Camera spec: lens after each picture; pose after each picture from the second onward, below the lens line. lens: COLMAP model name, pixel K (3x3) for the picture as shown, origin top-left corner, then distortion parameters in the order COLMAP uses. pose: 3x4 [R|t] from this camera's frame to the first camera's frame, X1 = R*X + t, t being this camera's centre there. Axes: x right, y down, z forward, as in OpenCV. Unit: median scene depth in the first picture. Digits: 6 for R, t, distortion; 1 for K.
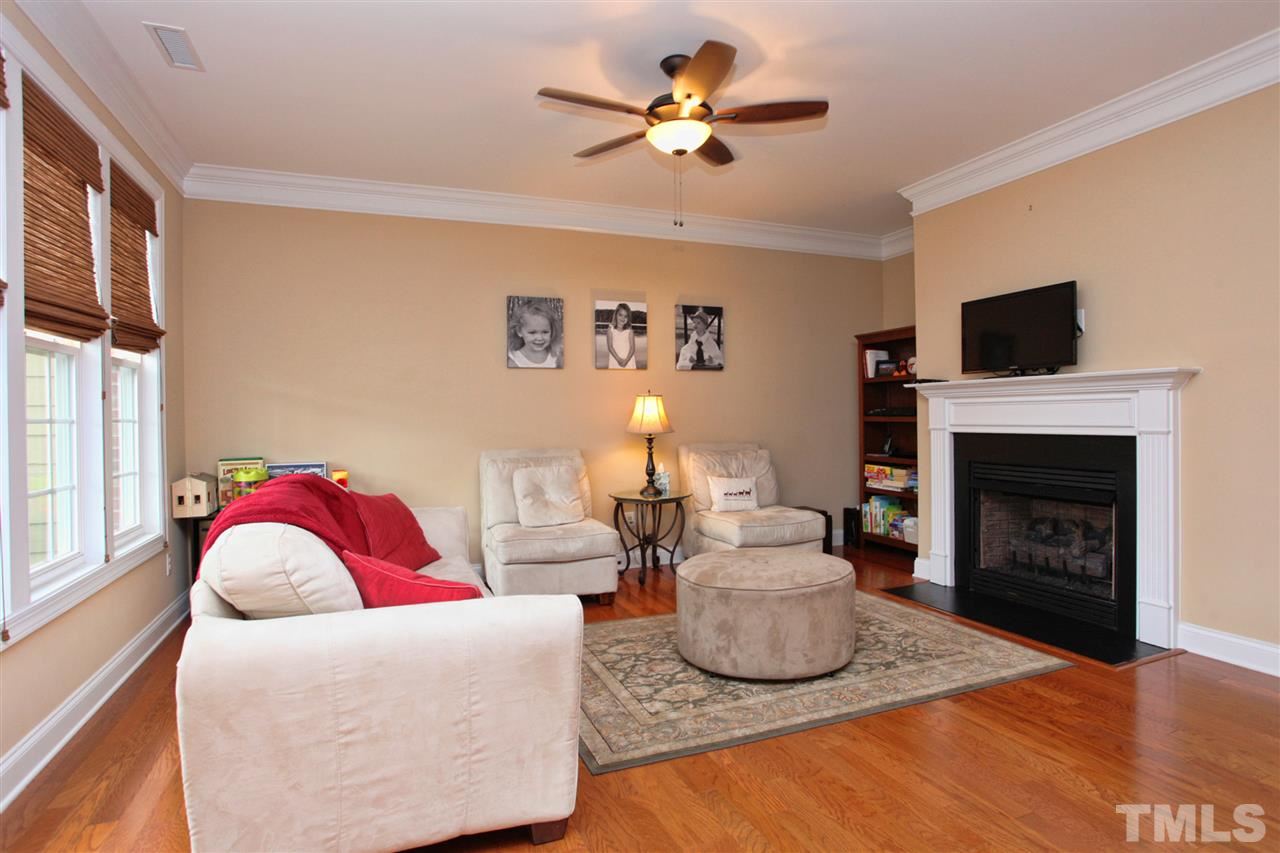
lens RADIAL K [[659.2, 0, 662.0], [0, 659.2, 424.6], [0, 0, 1]] dist [-0.076515, 0.031828]
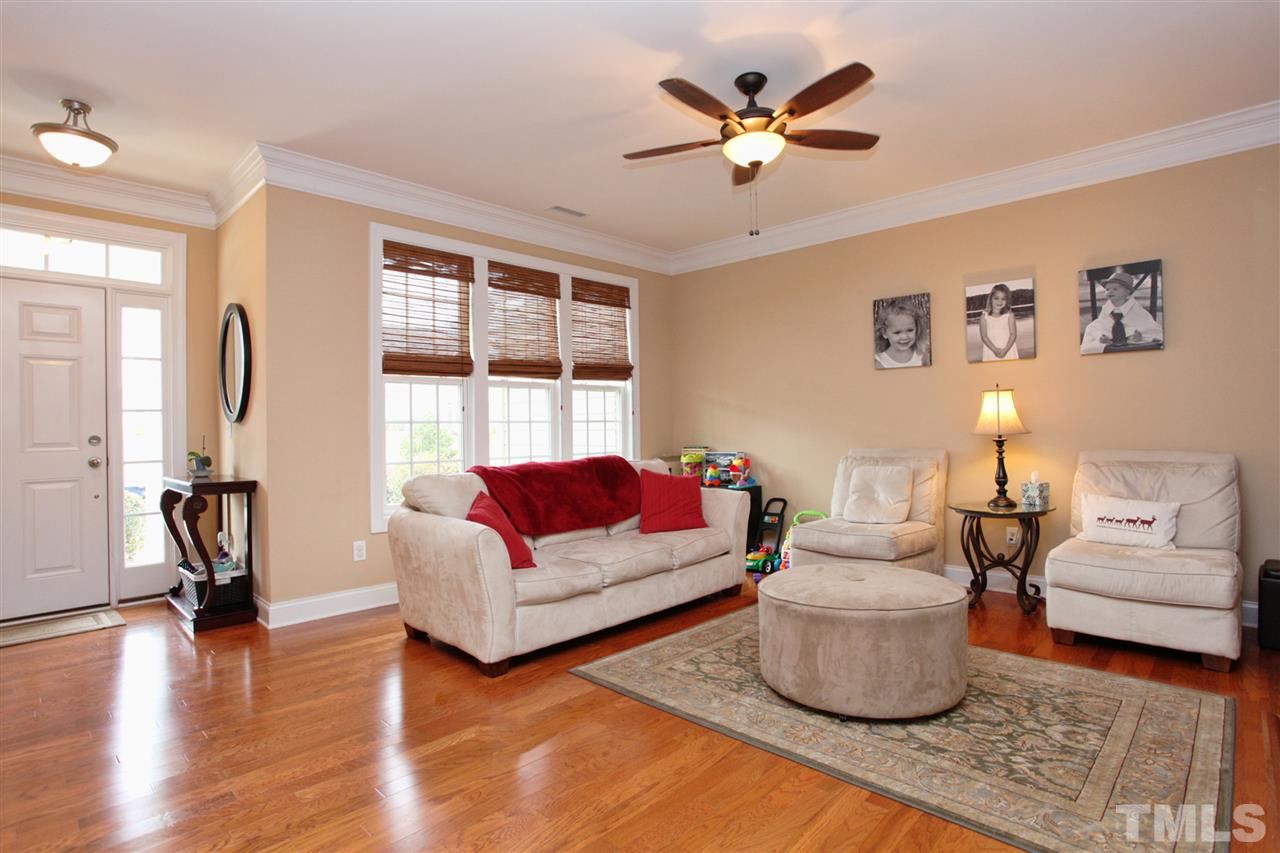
lens RADIAL K [[659.2, 0, 662.0], [0, 659.2, 424.6], [0, 0, 1]] dist [-0.076515, 0.031828]
pose [[0.413590, 0.002835, -0.910459, 0.557136], [-0.003309, 0.999993, 0.001611, -0.000196], [0.910457, 0.002346, 0.413596, 0.260358]]
